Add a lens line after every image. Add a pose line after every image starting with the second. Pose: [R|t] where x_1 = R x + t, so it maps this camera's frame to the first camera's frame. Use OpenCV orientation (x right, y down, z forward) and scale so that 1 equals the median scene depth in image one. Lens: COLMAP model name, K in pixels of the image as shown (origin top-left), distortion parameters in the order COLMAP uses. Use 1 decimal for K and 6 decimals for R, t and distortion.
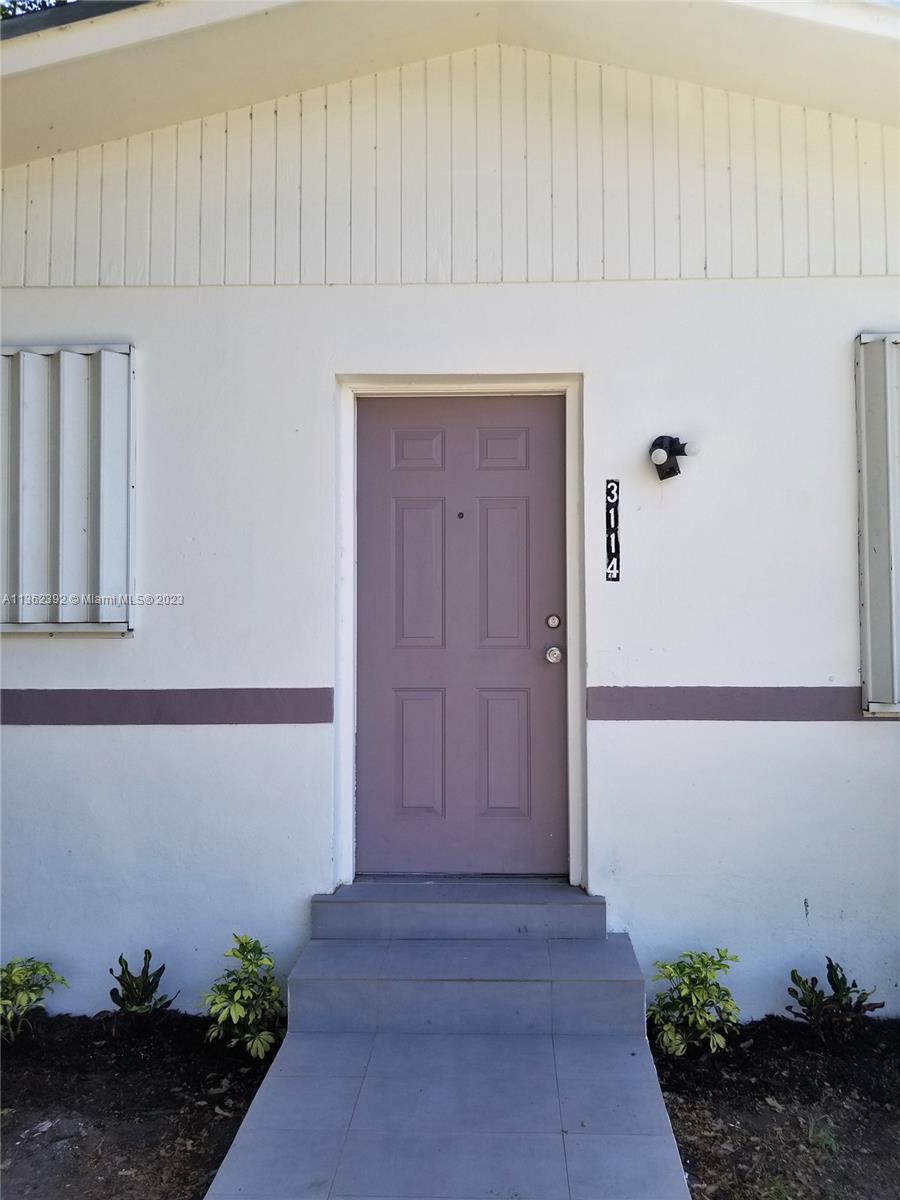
lens RADIAL K [[994.3, 0, 468.7], [0, 994.3, 588.2], [0, 0, 1]] dist [0.079200, -0.121786]
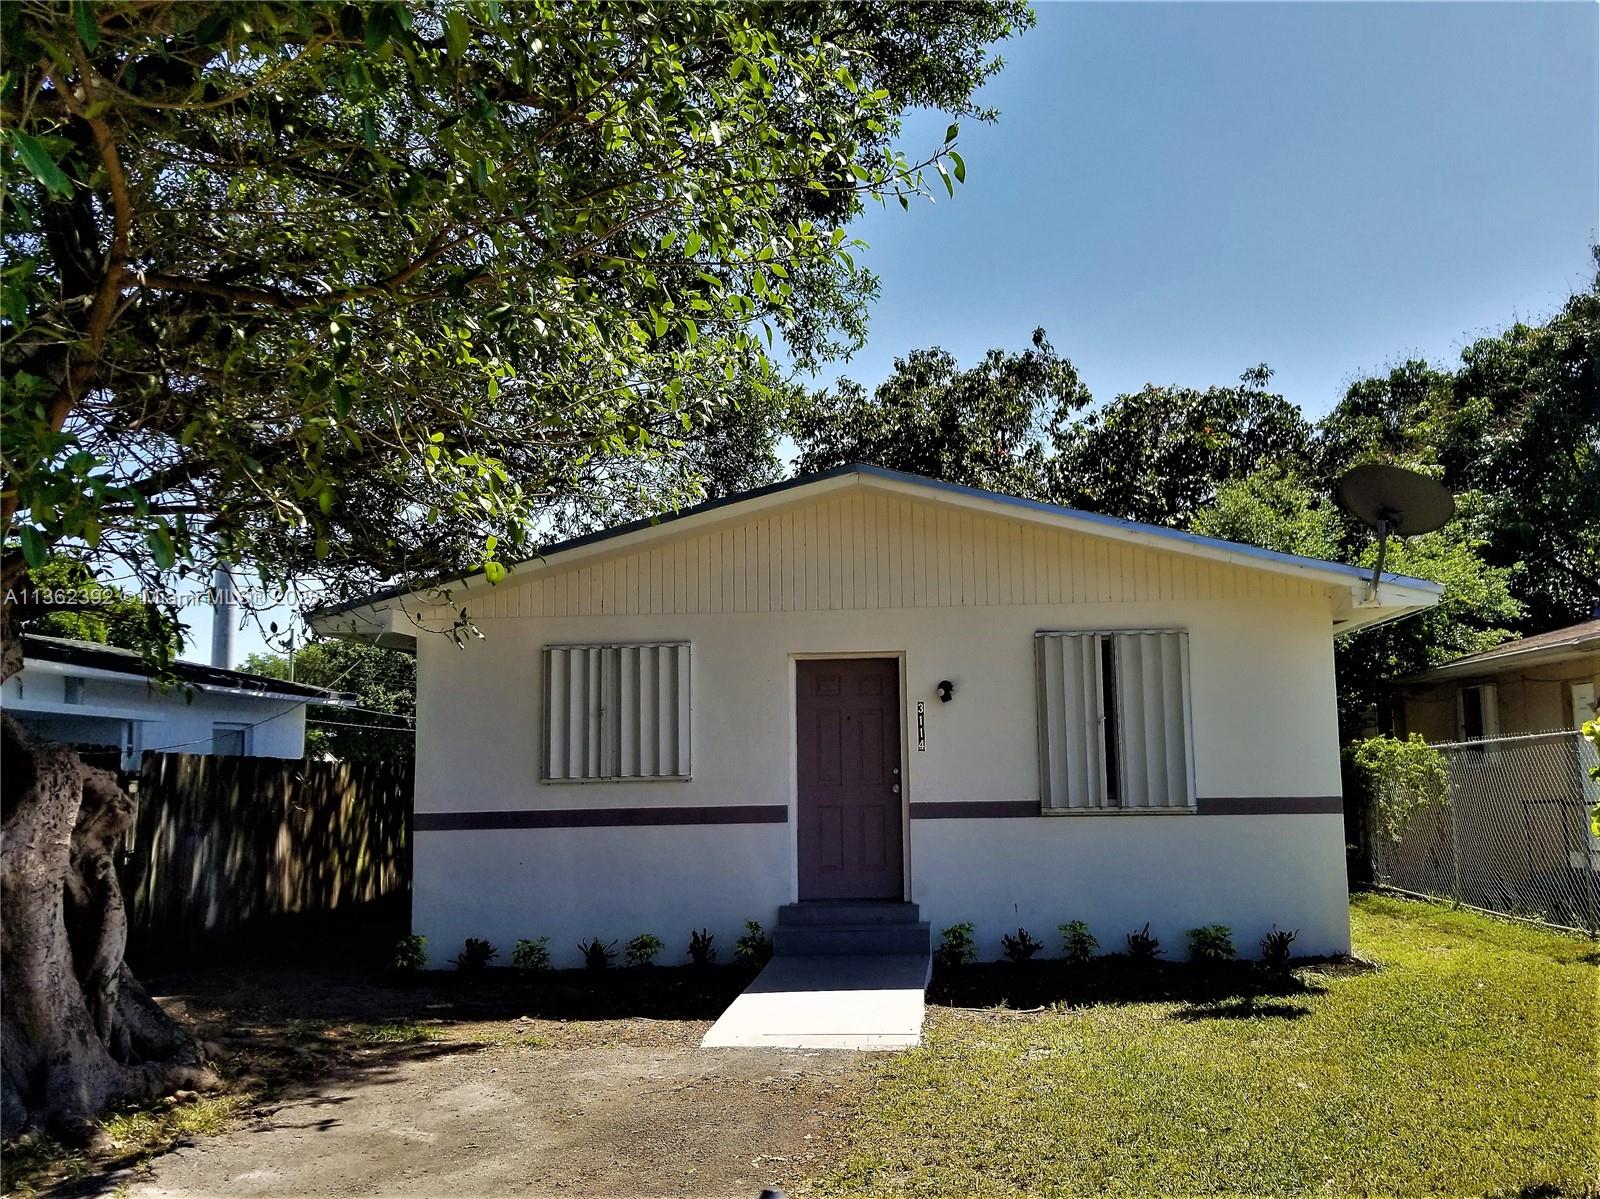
lens RADIAL K [[1325.7, 0, 851.1], [0, 1325.7, 601.2], [0, 0, 1]] dist [0.079200, -0.121786]
pose [[0.999441, -0.018262, -0.028005, 0.080519], [0.015738, 0.996010, -0.087842, -0.078223], [0.029497, 0.087352, 0.995741, -1.771905]]
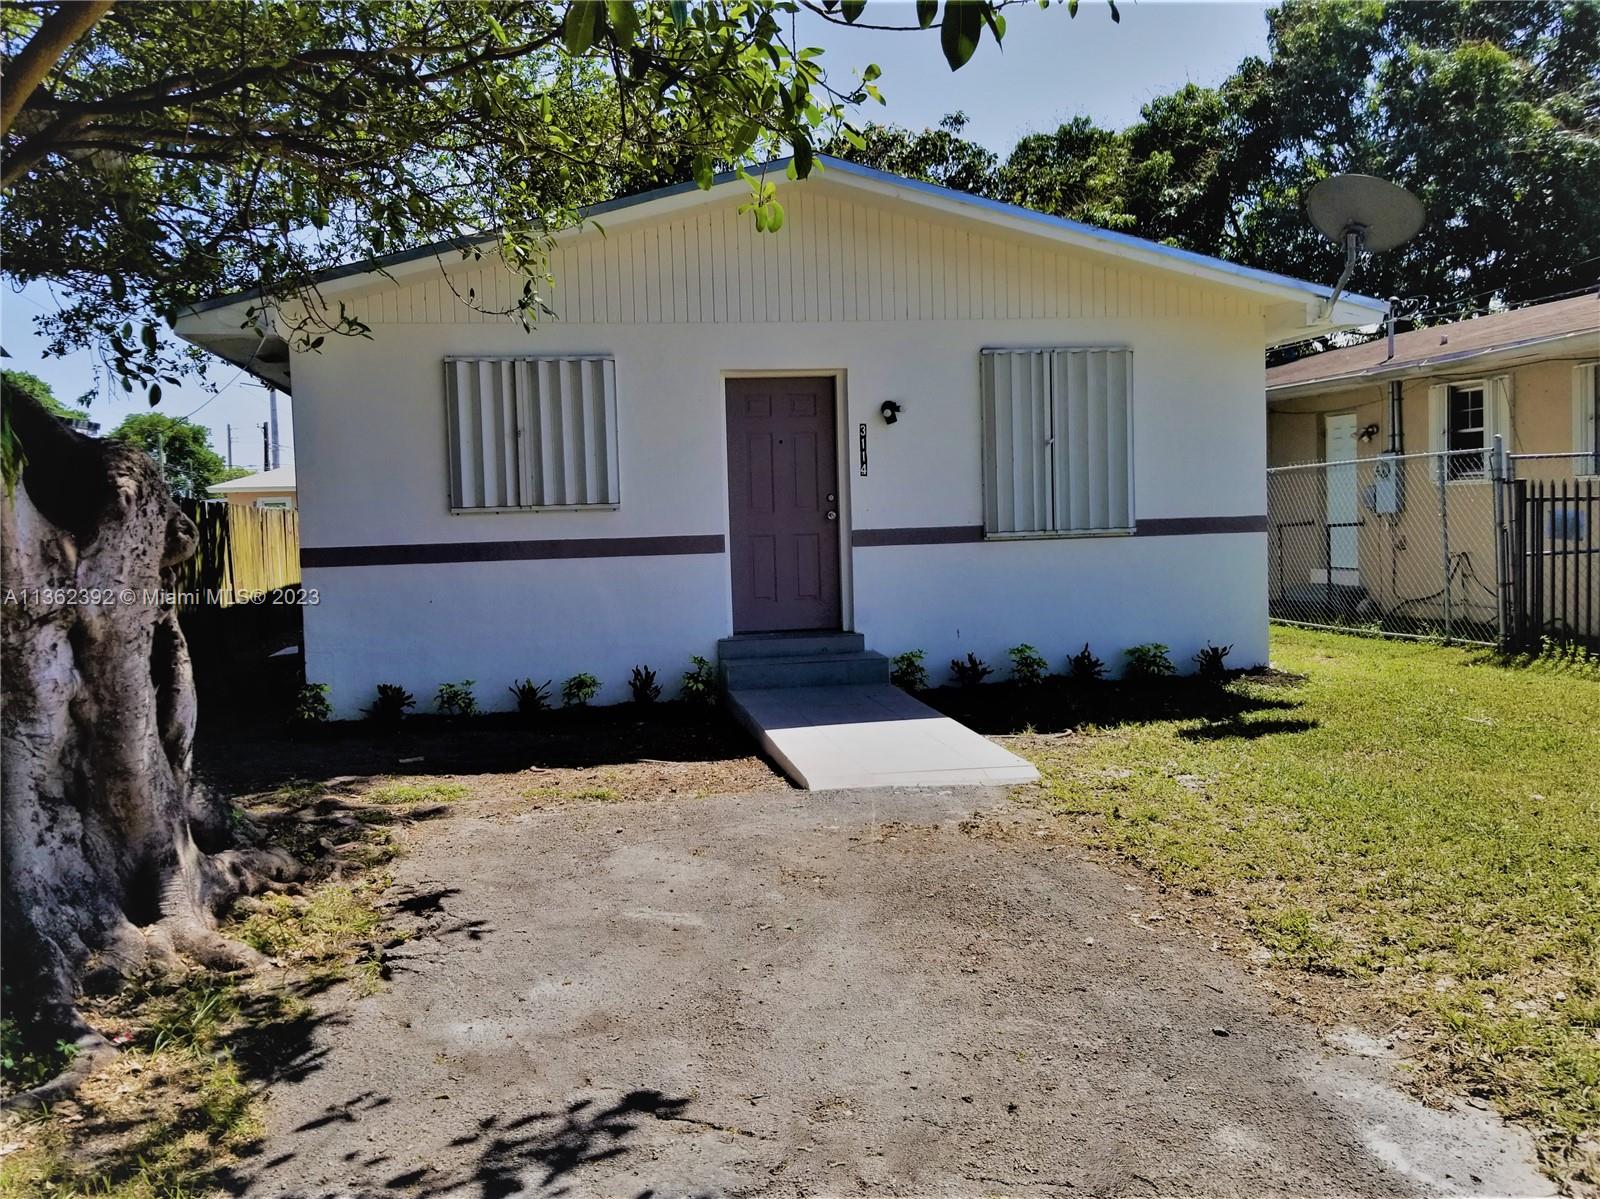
lens RADIAL K [[1274.7, 0, 765.9], [0, 1274.7, 547.9], [0, 0, 1]] dist [0.095313, -0.202882]
pose [[0.983632, -0.030814, 0.177533, -0.492319], [0.018696, 0.997405, 0.069530, -0.043943], [-0.179215, -0.065072, 0.981656, -1.430415]]
